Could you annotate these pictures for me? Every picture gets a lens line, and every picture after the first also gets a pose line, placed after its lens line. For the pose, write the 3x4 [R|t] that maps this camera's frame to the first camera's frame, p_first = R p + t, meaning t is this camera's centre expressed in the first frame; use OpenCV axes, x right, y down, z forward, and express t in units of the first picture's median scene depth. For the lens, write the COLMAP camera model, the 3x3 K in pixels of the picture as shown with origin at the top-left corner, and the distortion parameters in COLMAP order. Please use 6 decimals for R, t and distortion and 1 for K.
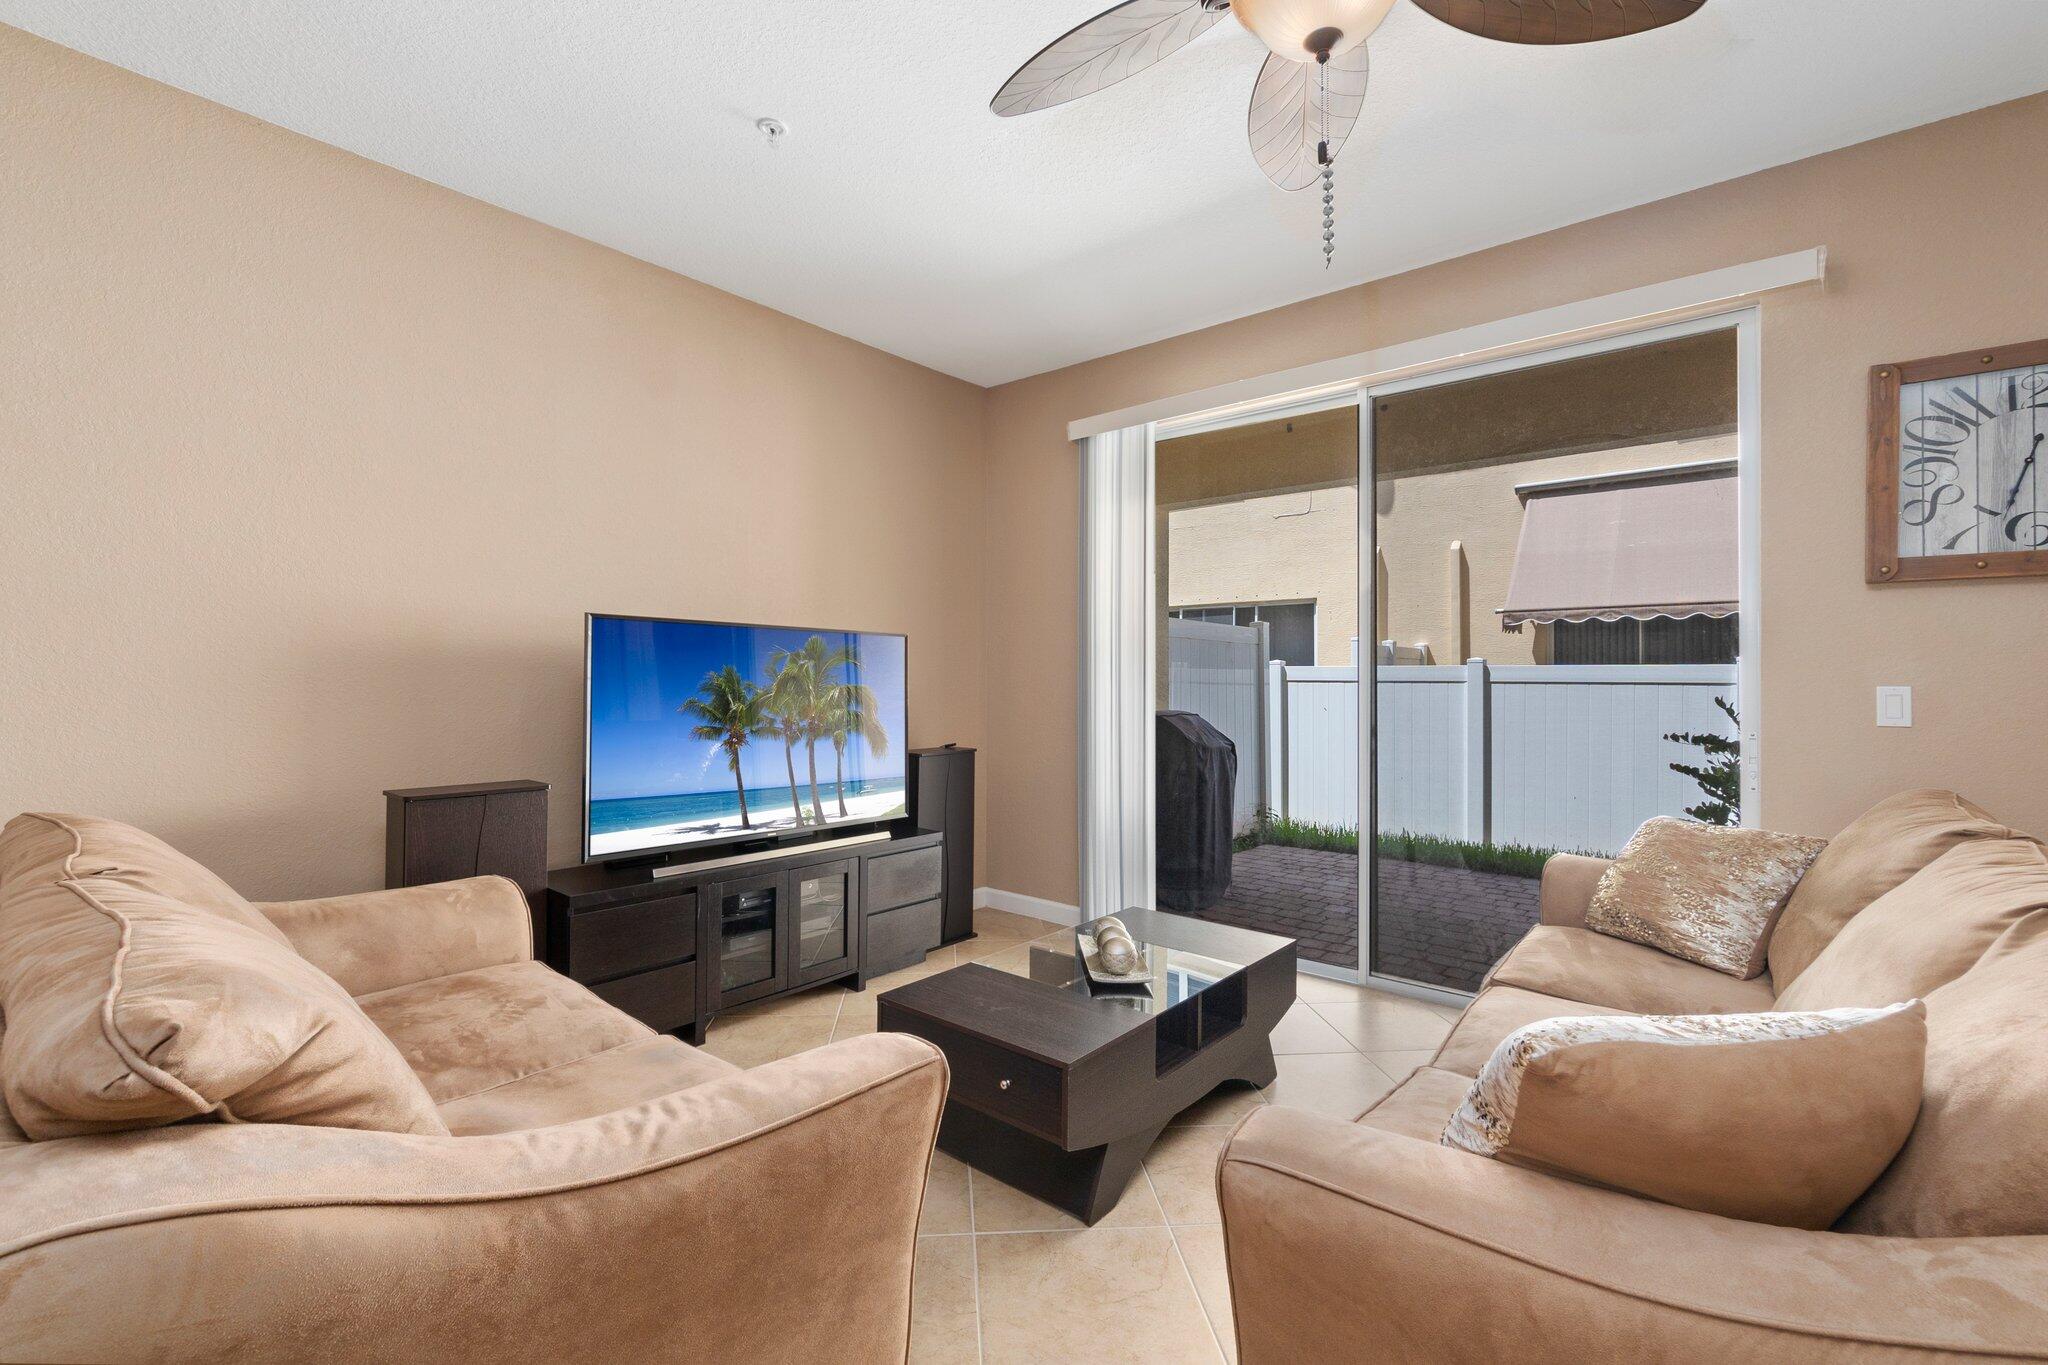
lens RADIAL K [[889.2, 0, 1020.8], [0, 889.2, 680.6], [0, 0, 1]] dist [-0.010137, 0.000218]
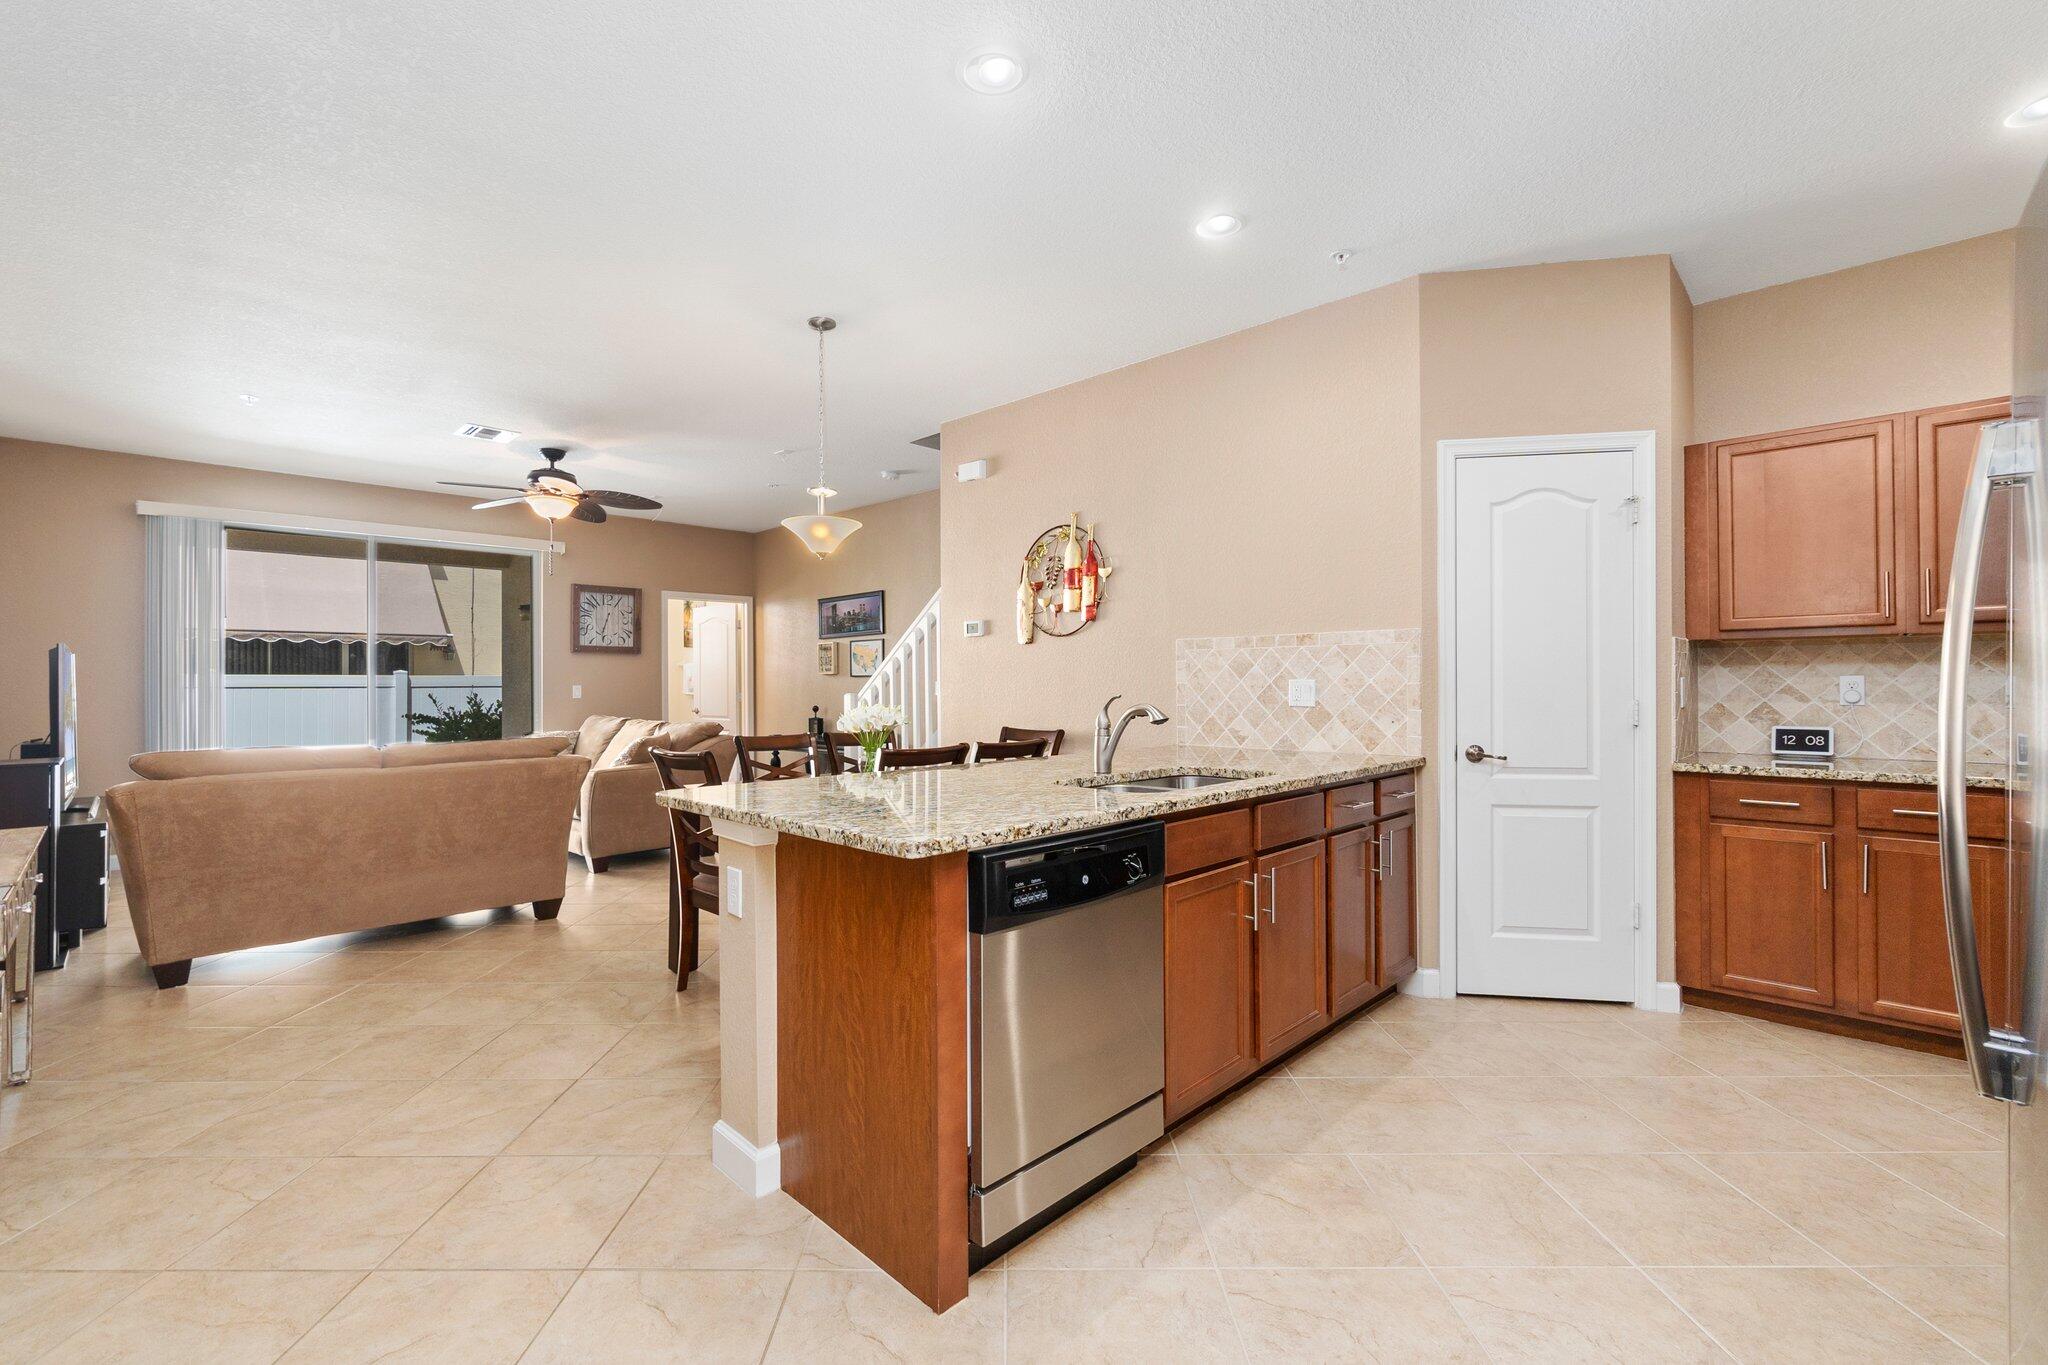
lens RADIAL K [[889.2, 0, 1019.7], [0, 889.2, 683.8], [0, 0, 1]] dist [-0.010137, 0.000218]
pose [[0.046944, -0.004485, 0.998887, -0.918249], [0.008300, 0.999957, 0.004100, -0.000018], [-0.998863, 0.008098, 0.046979, -0.318114]]
